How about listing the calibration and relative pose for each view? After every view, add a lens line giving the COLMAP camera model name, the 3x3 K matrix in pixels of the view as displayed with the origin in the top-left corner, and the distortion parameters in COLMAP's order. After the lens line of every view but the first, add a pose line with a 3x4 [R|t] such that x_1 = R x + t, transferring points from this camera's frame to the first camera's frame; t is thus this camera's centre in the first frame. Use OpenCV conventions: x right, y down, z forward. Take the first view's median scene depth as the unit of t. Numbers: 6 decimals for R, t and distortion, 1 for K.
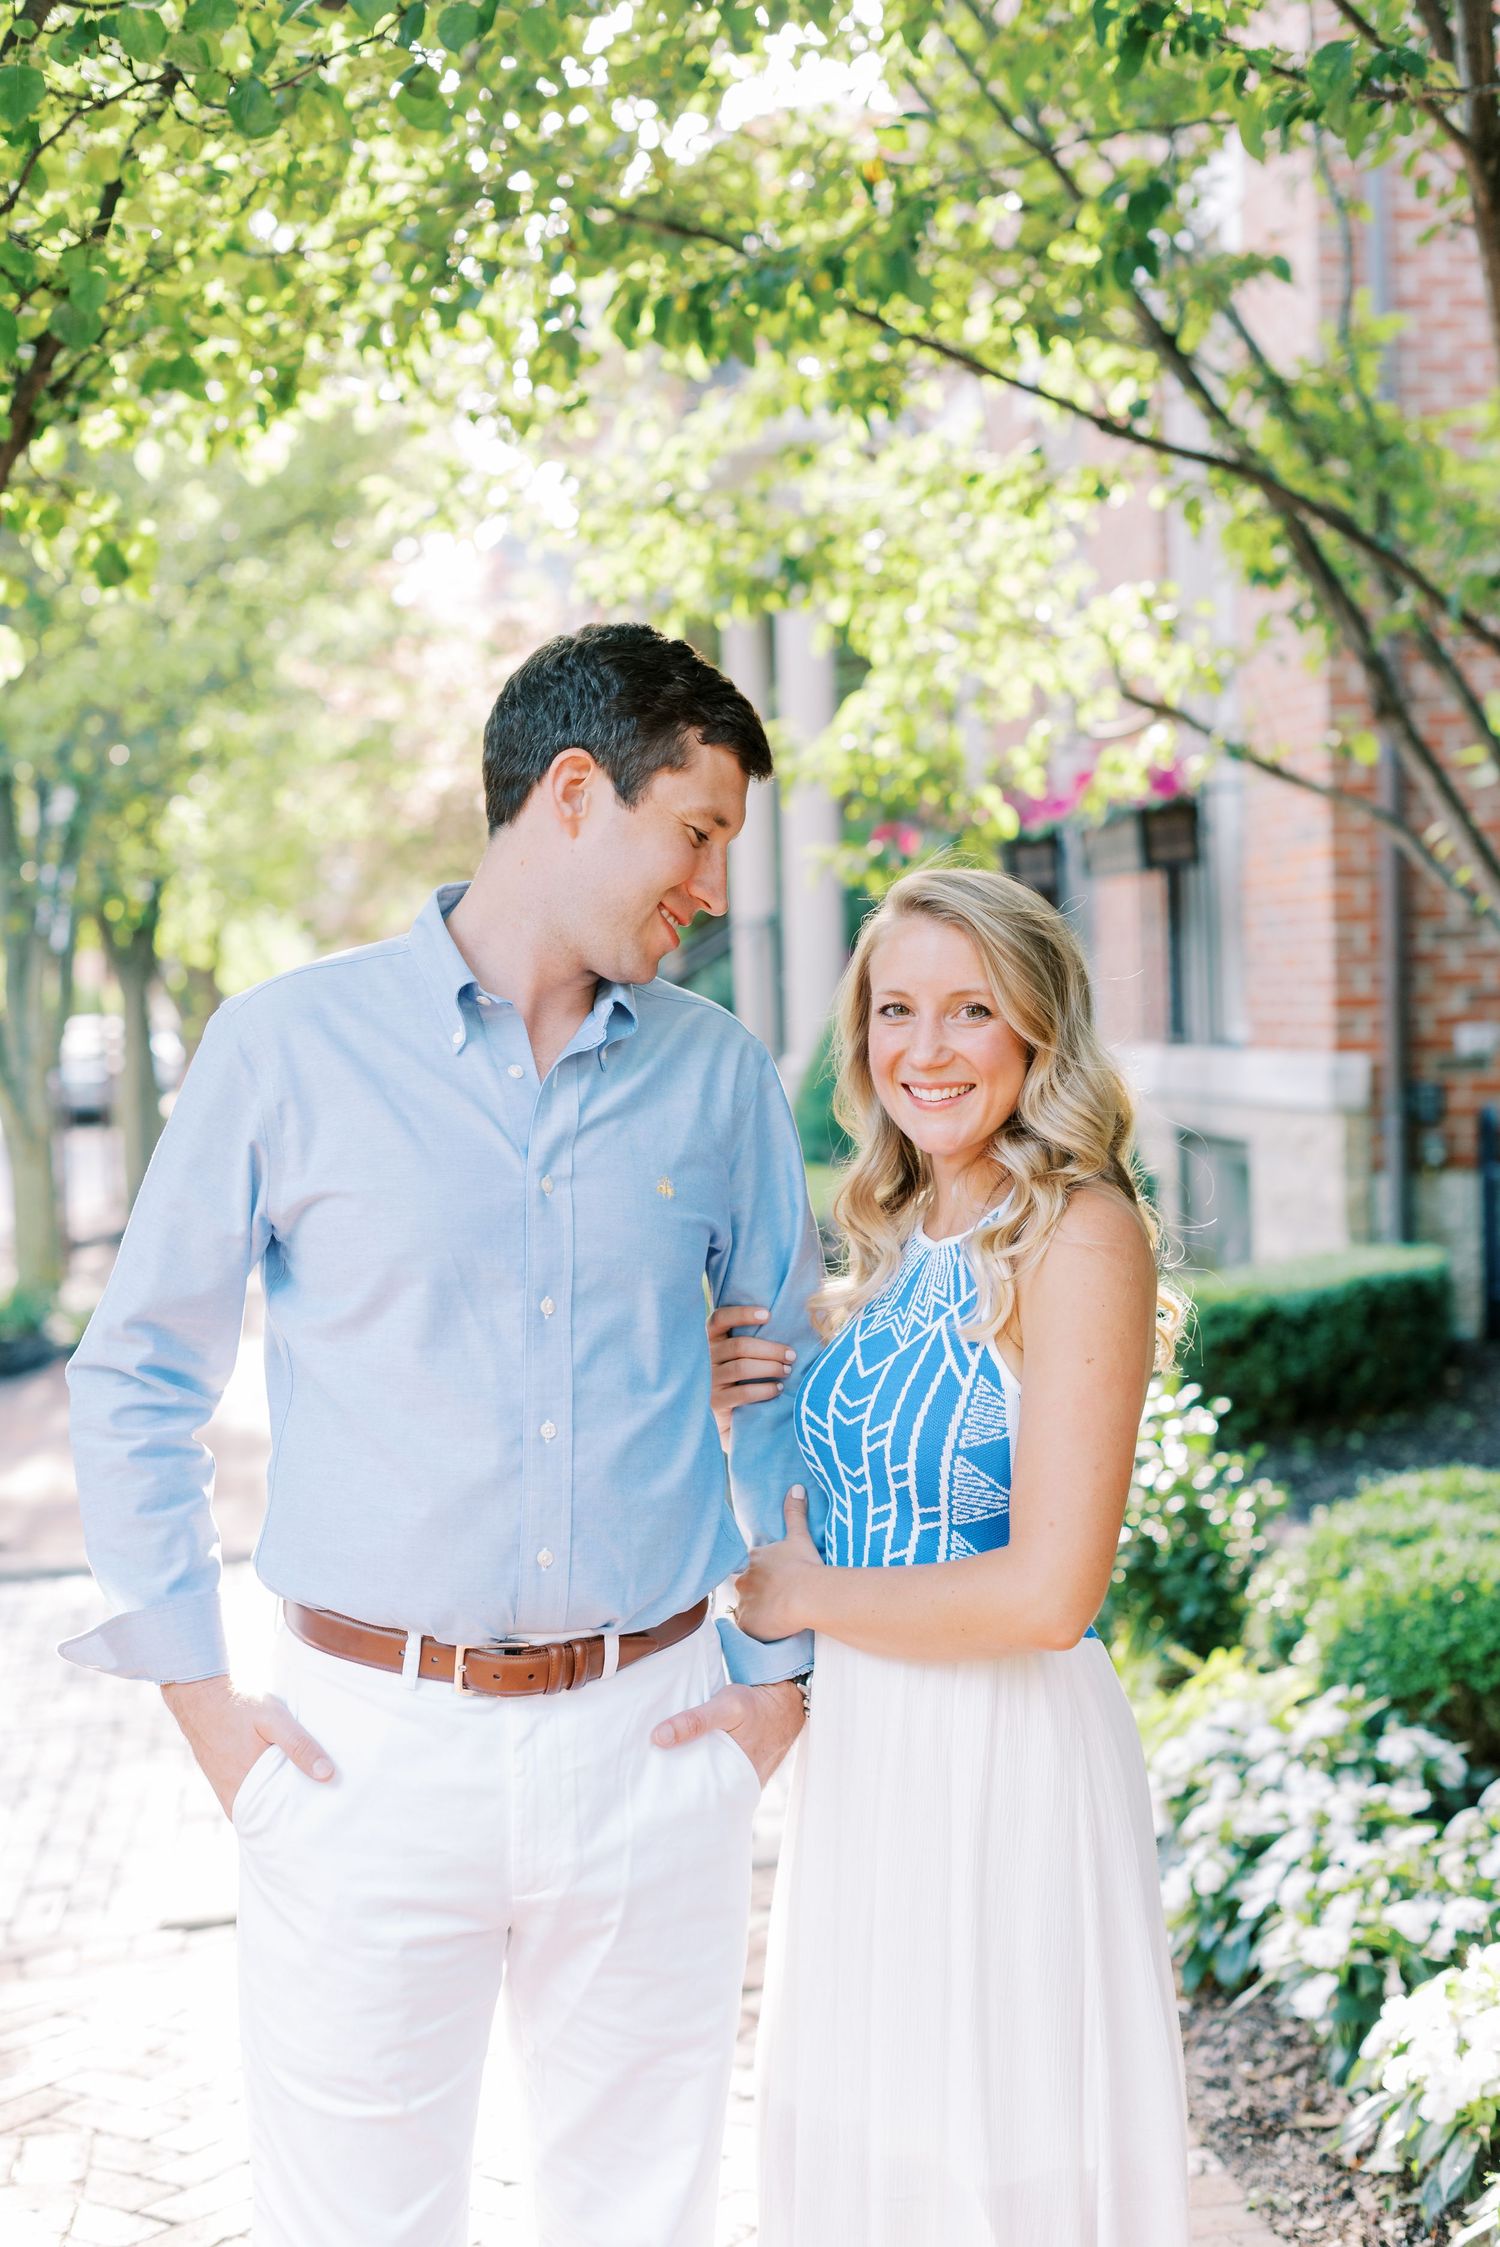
lens RADIAL K [[3228.3, 0, 737.6], [0, 3228.3, 1133.2], [0, 0, 1]] dist [0.033173, 0.000000]
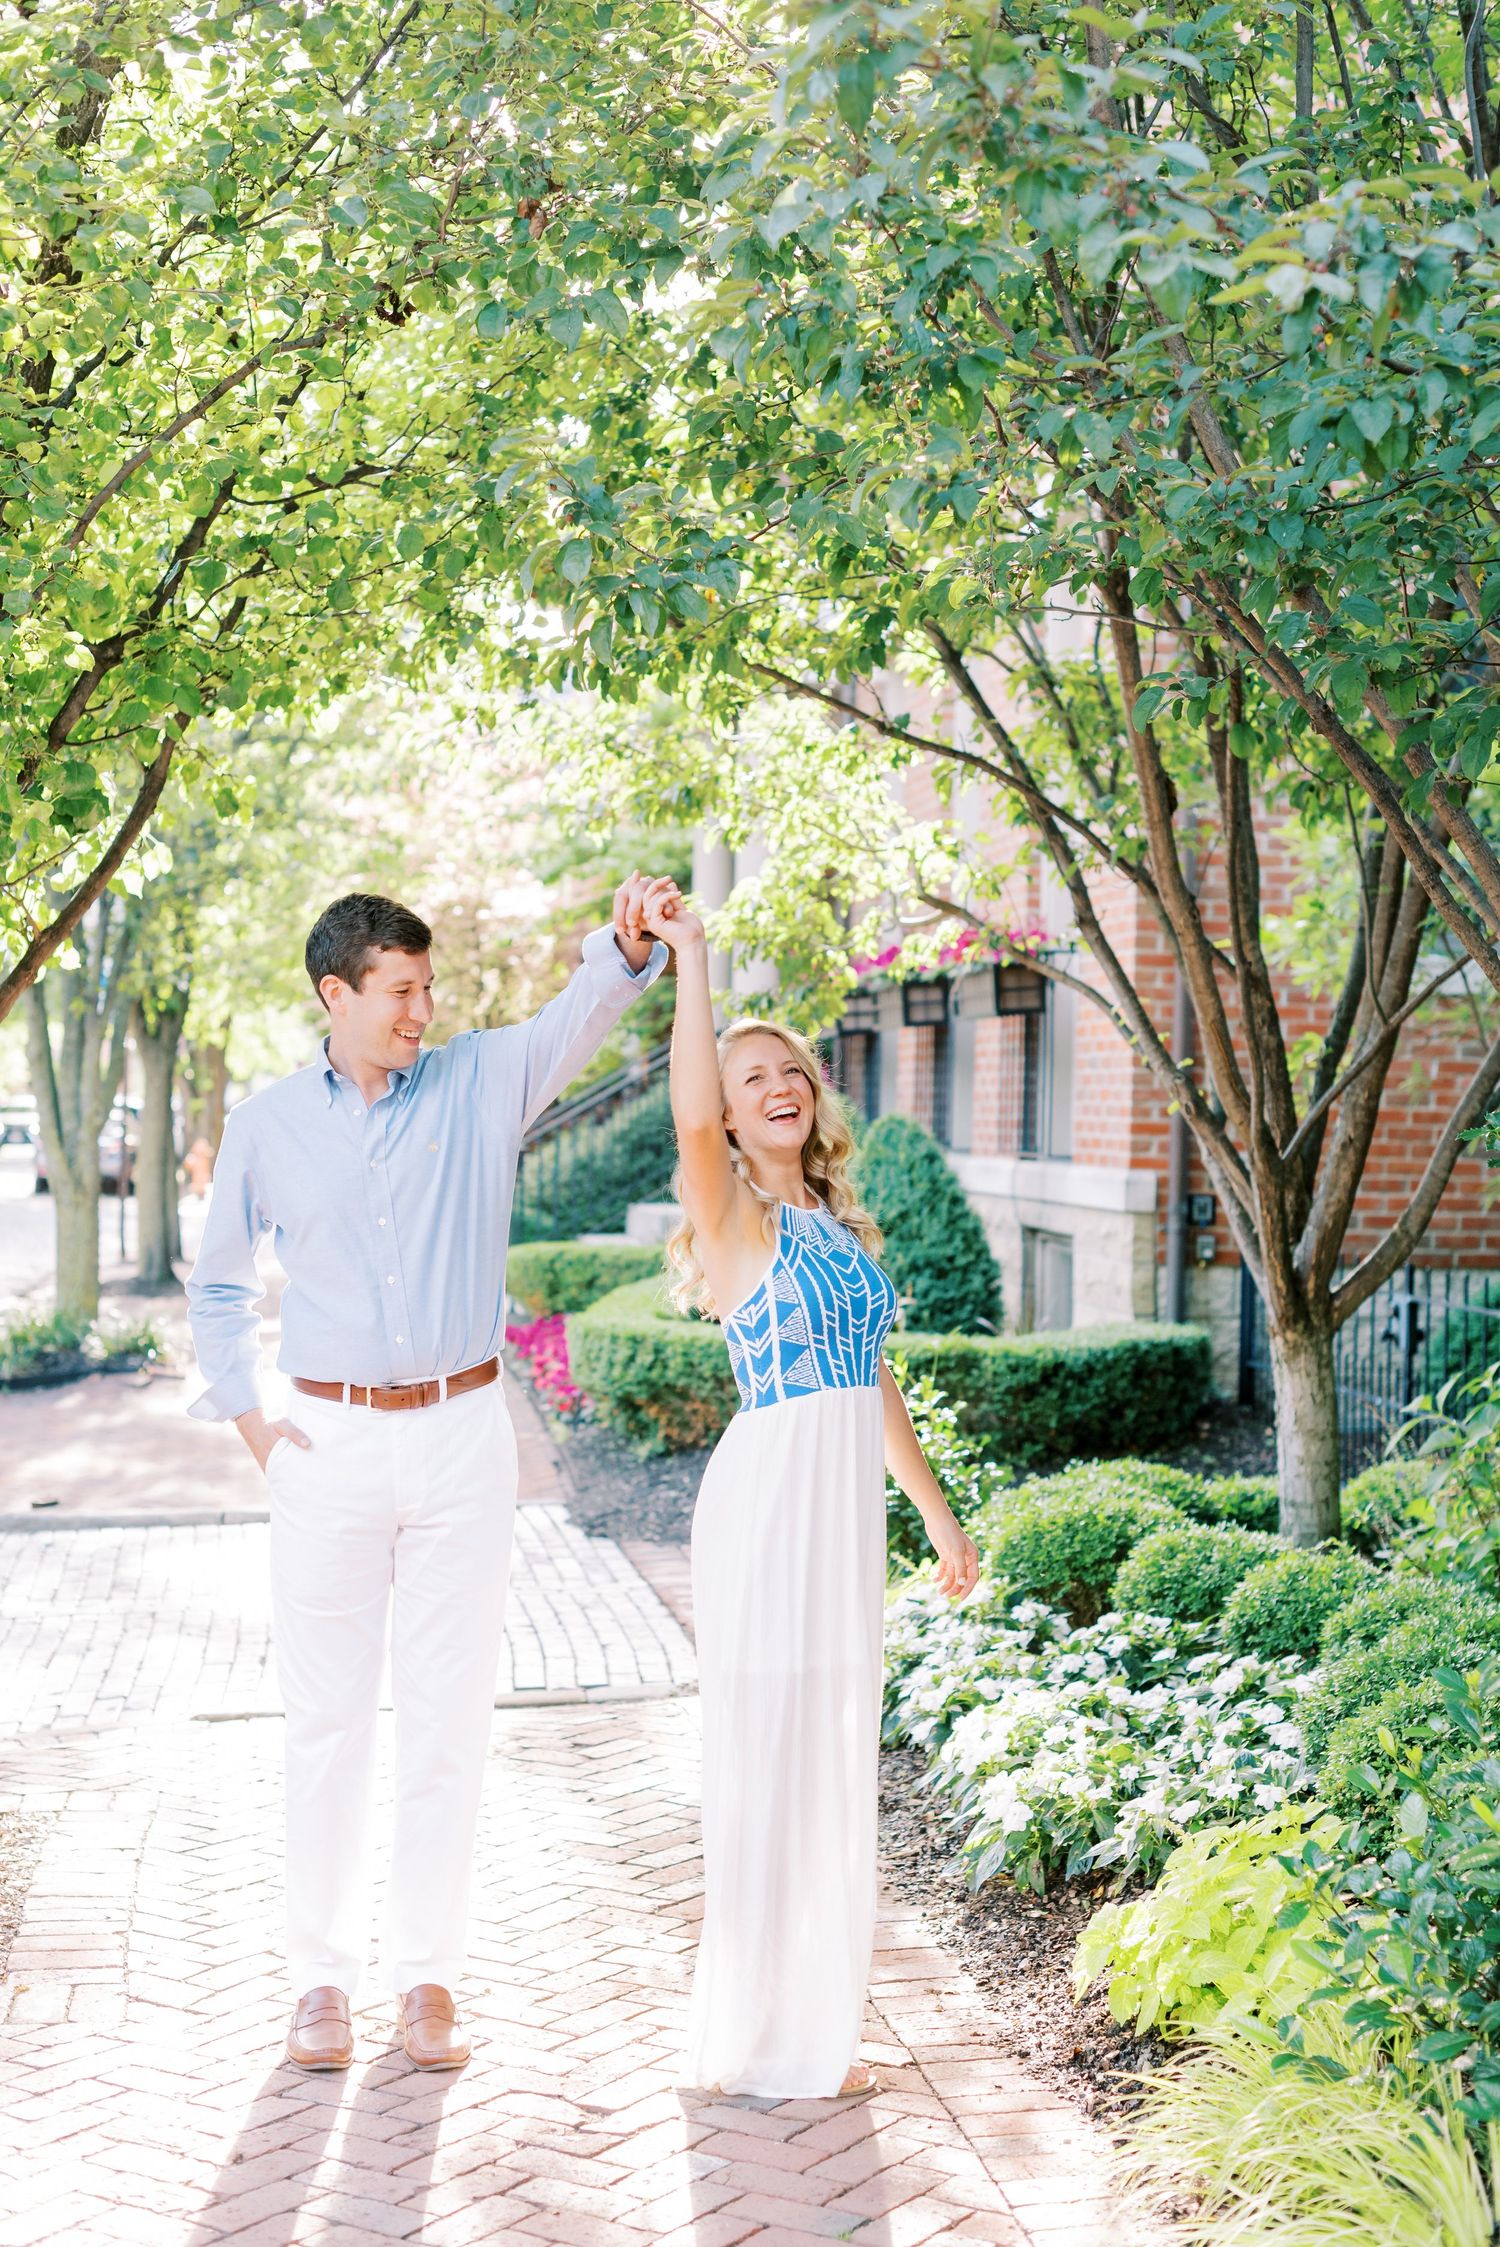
lens RADIAL K [[3228.3, 0, 732.1], [0, 3228.3, 1131.5], [0, 0, 1]] dist [0.033173, 0.000000]
pose [[0.998662, 0.051703, 0.000460, 0.045496], [-0.051659, 0.998099, -0.033616, 0.019036], [-0.002197, 0.033548, 0.999435, -0.429515]]
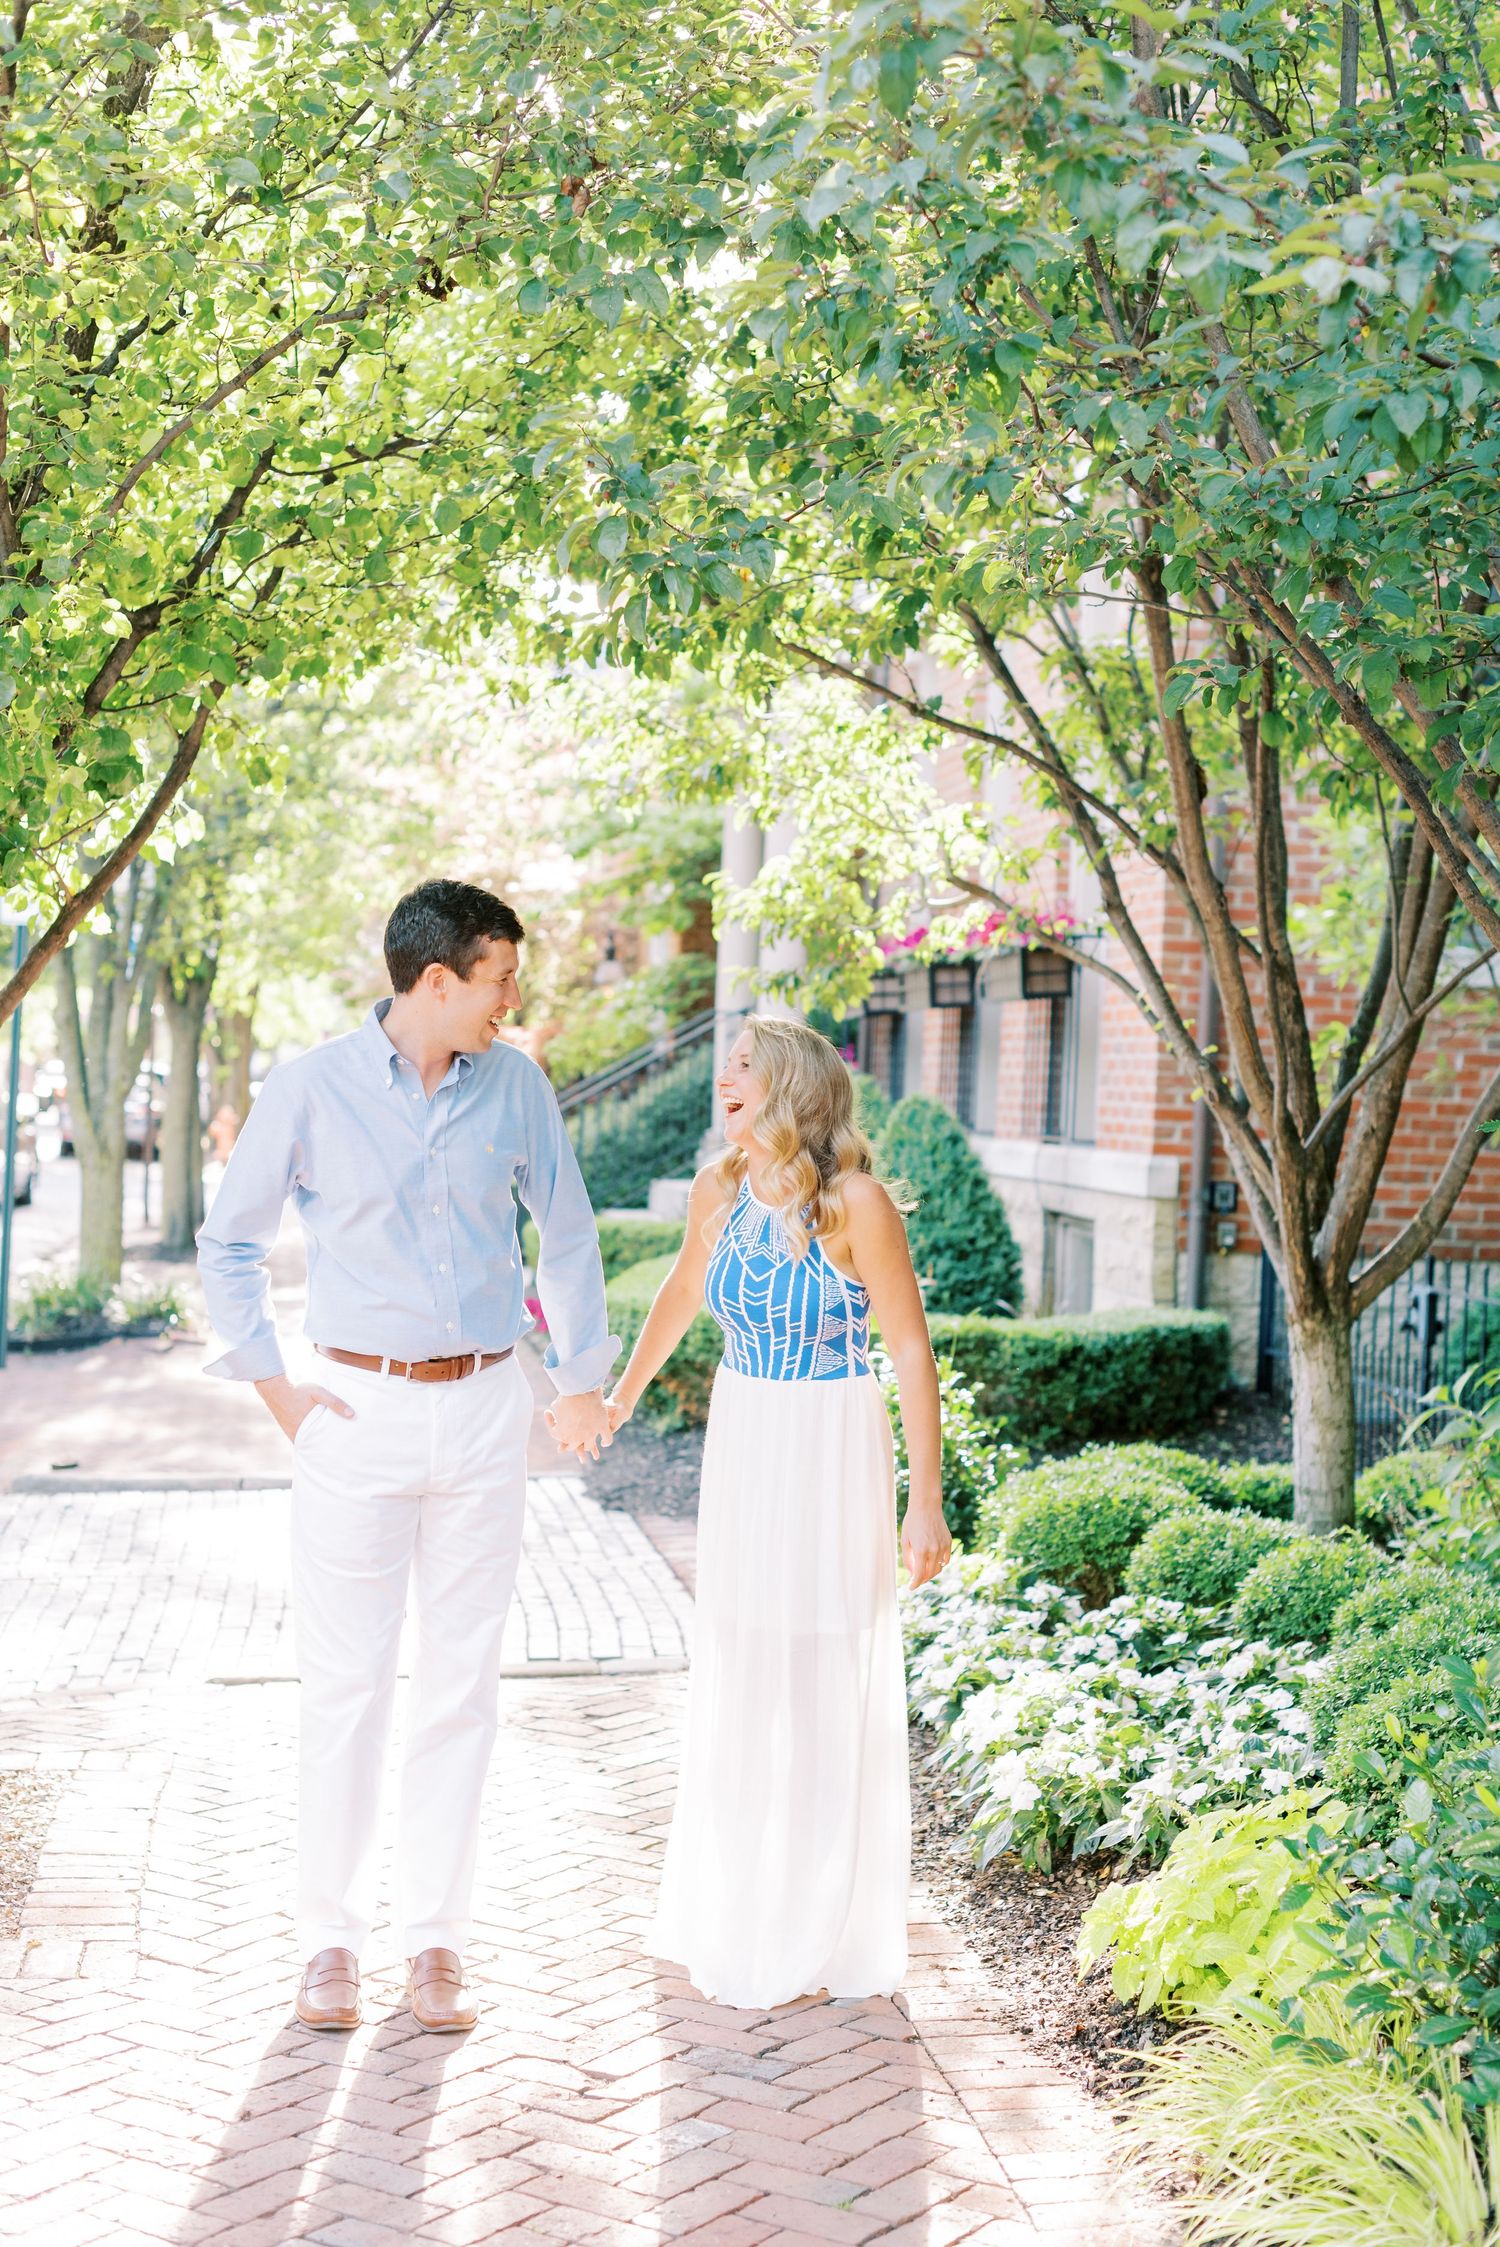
lens RADIAL K [[3228.3, 0, 732.7], [0, 3228.3, 1129.3], [0, 0, 1]] dist [0.033173, 0.000000]
pose [[0.997377, 0.072087, -0.006499, 0.045765], [-0.072238, 0.997022, -0.026982, 0.019391], [0.004535, 0.027381, 0.999615, -0.434312]]
